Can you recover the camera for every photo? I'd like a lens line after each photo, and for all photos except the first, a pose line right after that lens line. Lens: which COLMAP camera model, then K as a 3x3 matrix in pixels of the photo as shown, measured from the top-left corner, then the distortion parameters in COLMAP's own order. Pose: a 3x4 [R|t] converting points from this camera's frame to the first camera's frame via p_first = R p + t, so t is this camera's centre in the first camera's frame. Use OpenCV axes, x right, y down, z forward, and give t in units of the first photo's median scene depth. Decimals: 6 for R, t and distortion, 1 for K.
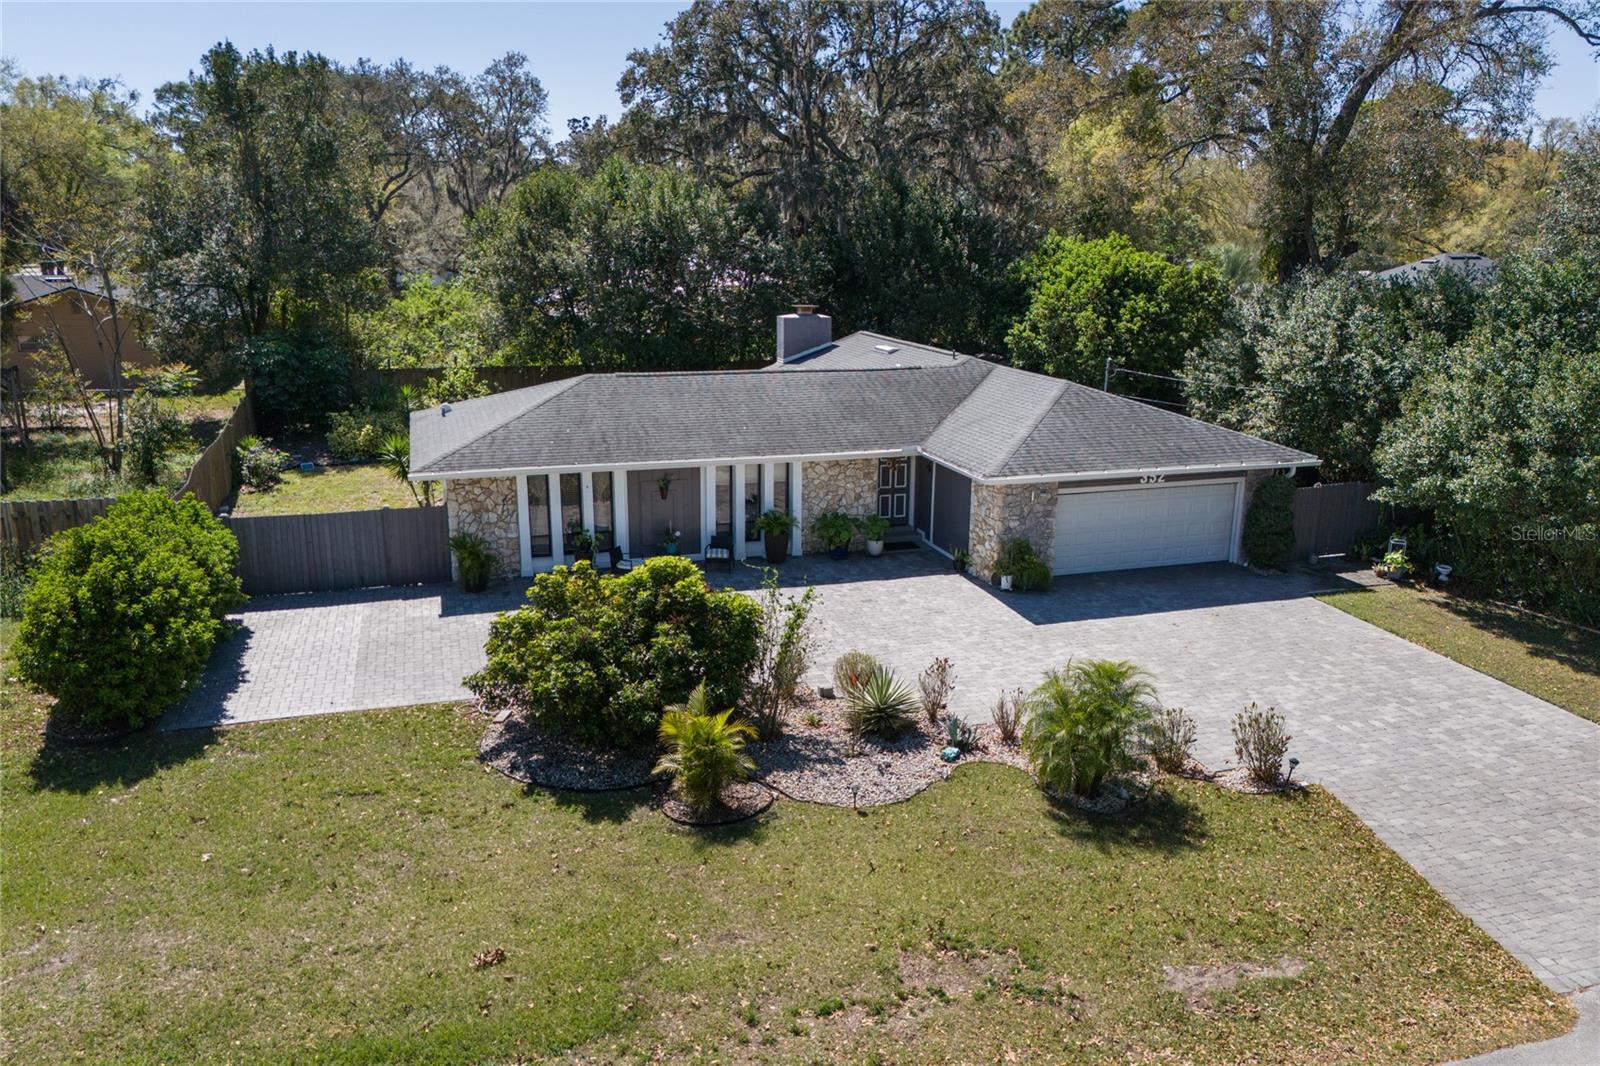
lens RADIAL K [[1120.6, 0, 781.3], [0, 1120.6, 539.6], [0, 0, 1]] dist [0.072070, -0.059750]
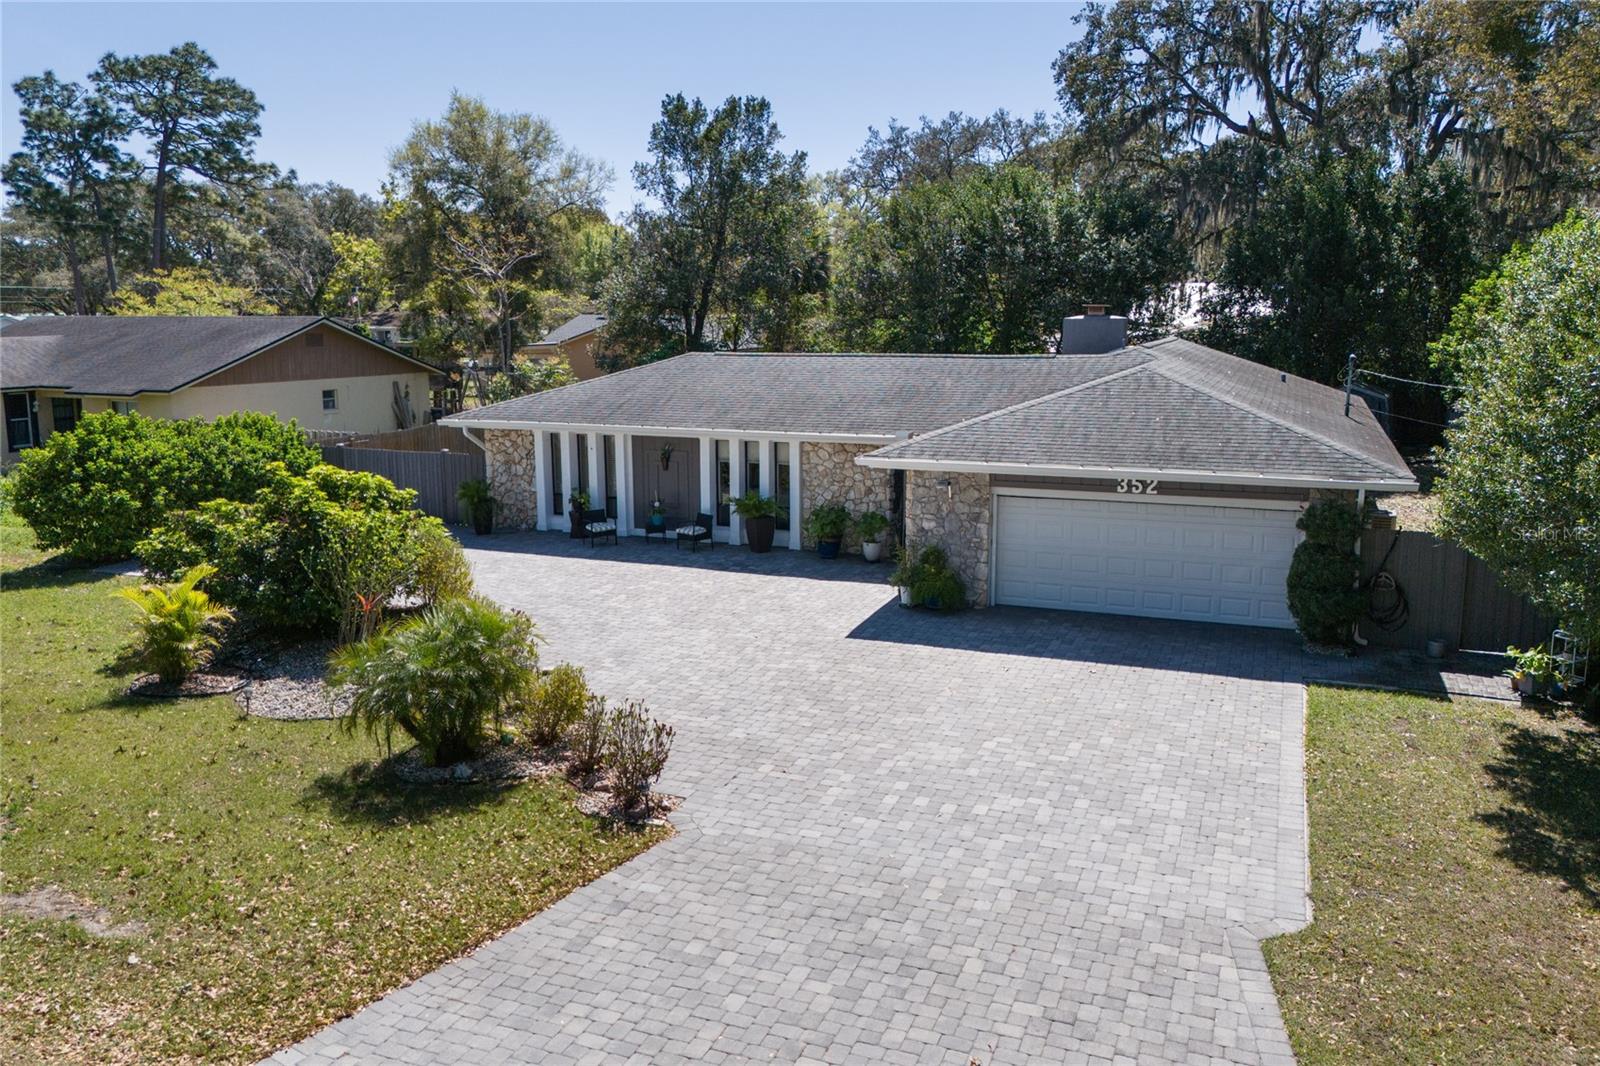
lens RADIAL K [[1150.1, 0, 788.6], [0, 1150.1, 539.4], [0, 0, 1]] dist [0.078679, -0.066155]
pose [[0.784363, 0.110479, -0.610384, 0.635662], [-0.152219, 0.988205, -0.016742, 0.025432], [0.601335, 0.106044, 0.791928, 0.302751]]
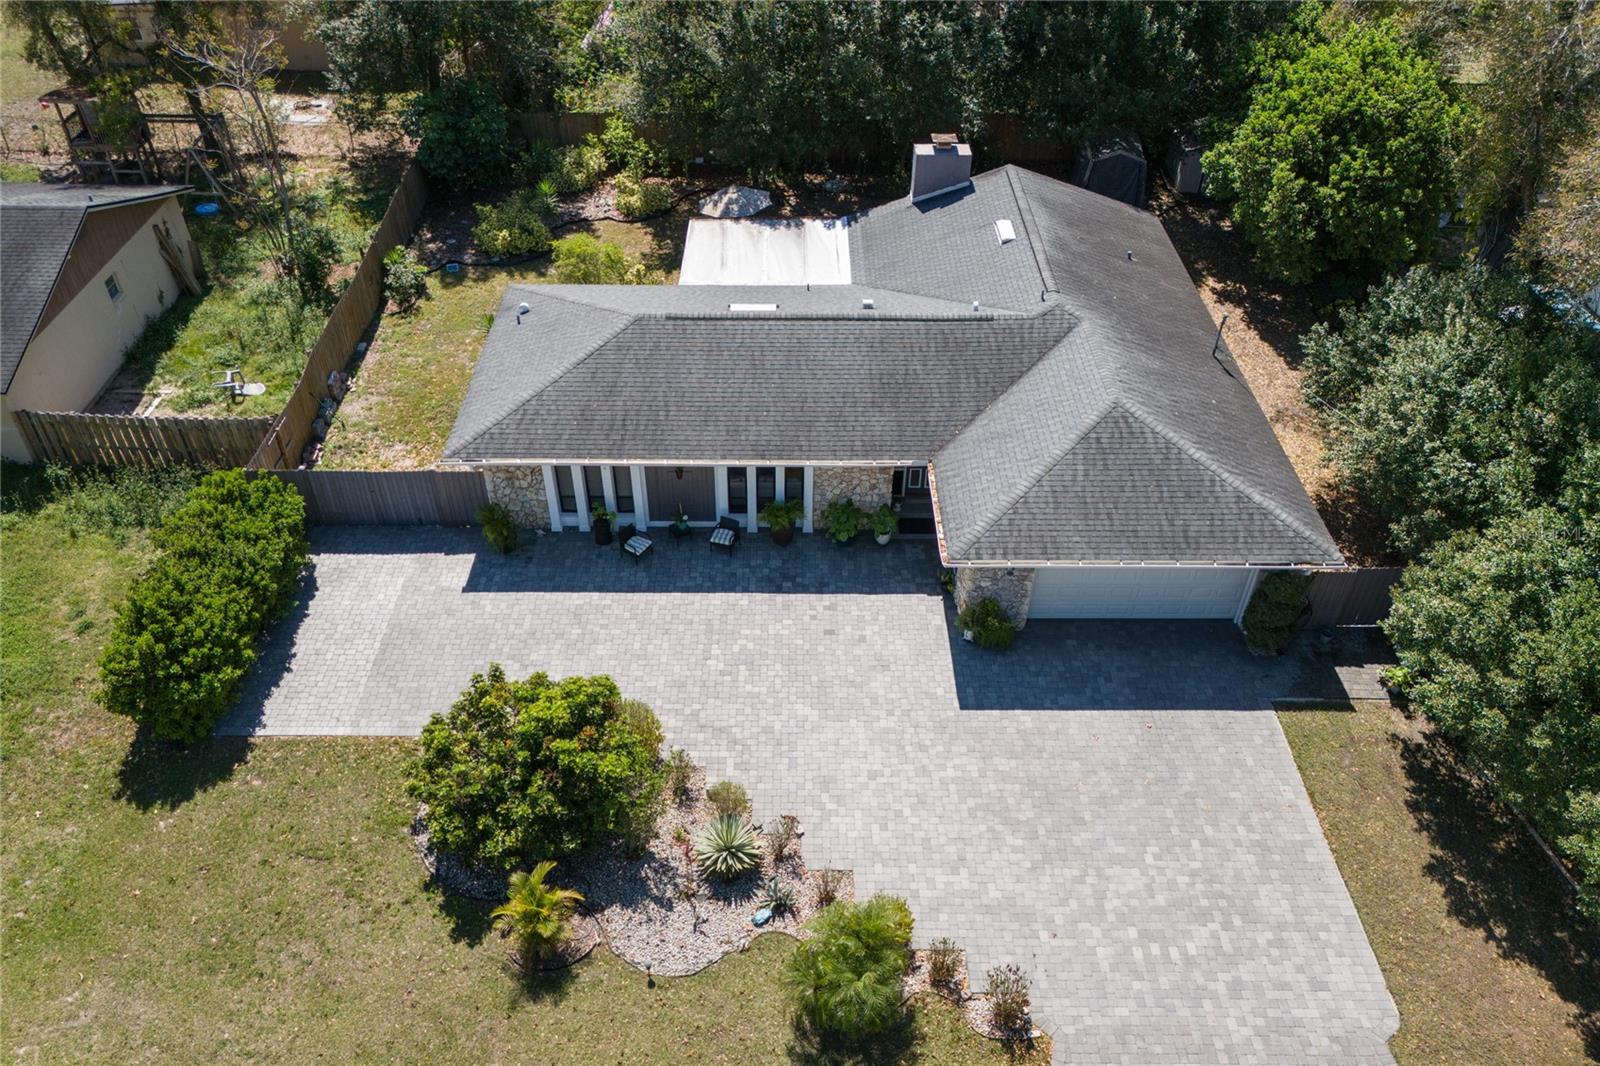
lens RADIAL K [[1120.6, 0, 781.3], [0, 1120.6, 539.6], [0, 0, 1]] dist [0.072070, -0.059750]
pose [[0.957729, 0.182290, -0.222545, 0.252378], [-0.073935, 0.903593, 0.421964, -0.471292], [0.278010, -0.387673, 0.878874, 0.073660]]
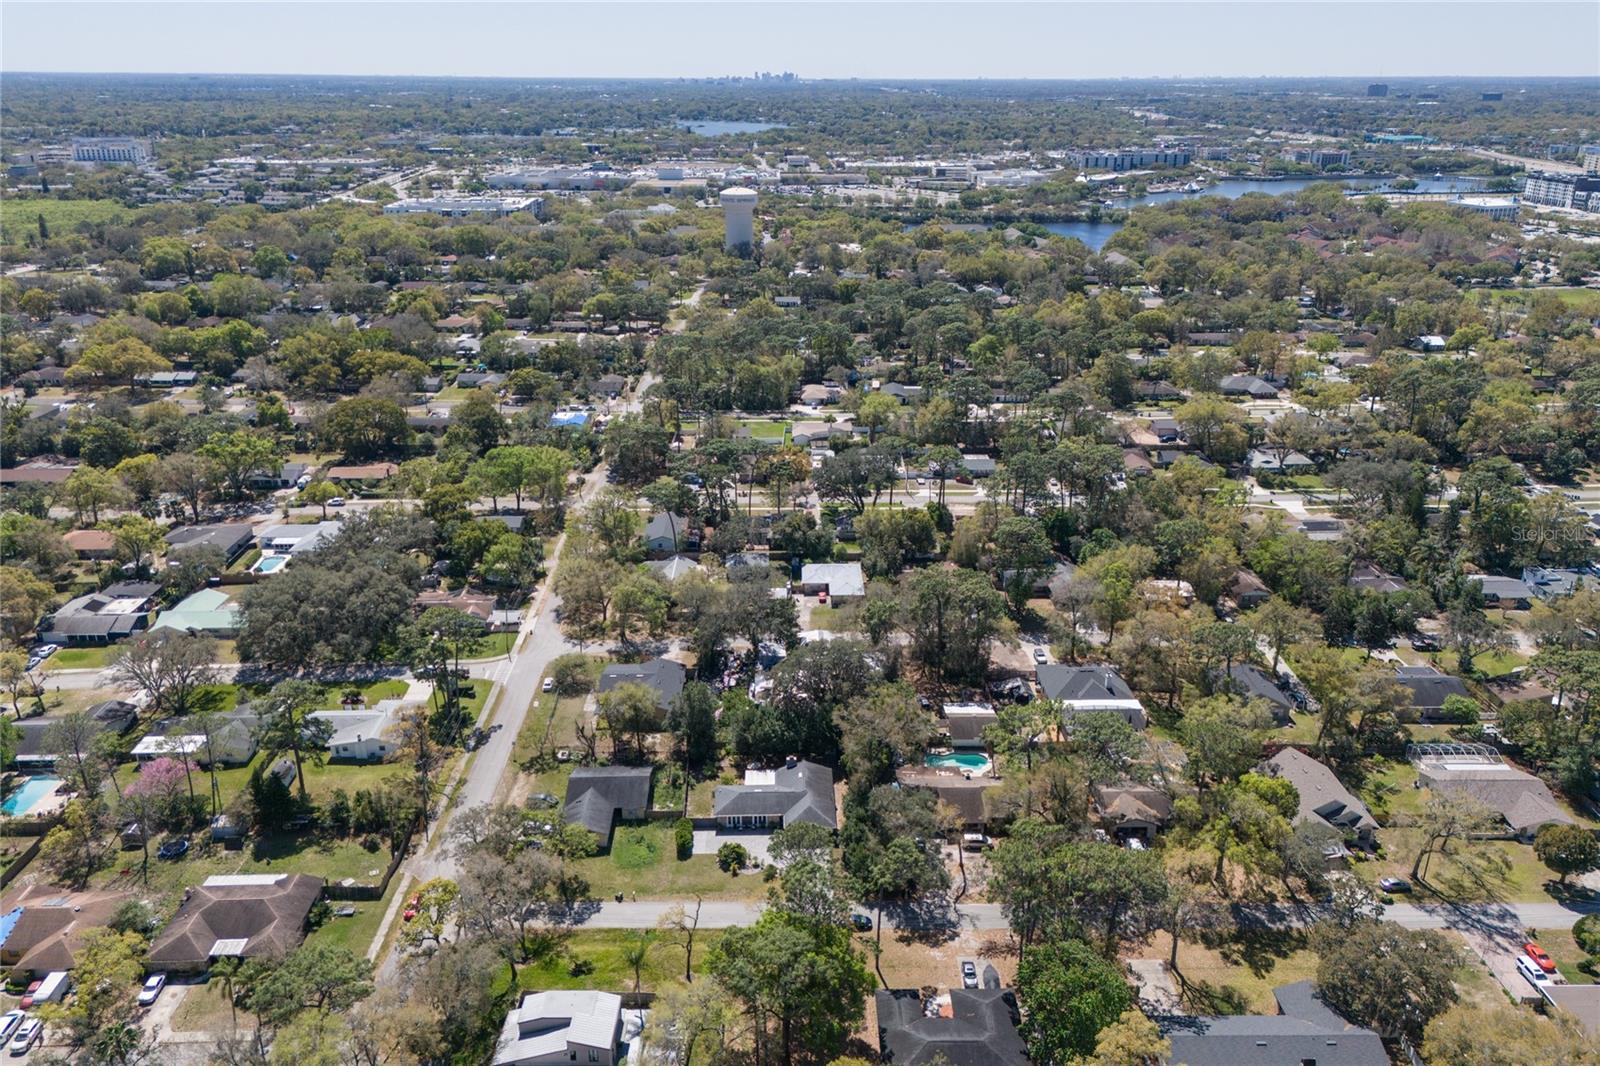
lens RADIAL K [[1150.1, 0, 788.6], [0, 1150.1, 539.4], [0, 0, 1]] dist [0.078679, -0.066155]
pose [[0.963101, 0.092517, -0.252740, 1.908185], [-0.067979, 0.992234, 0.104169, -2.672939], [0.260414, -0.083144, 0.961910, -6.020900]]
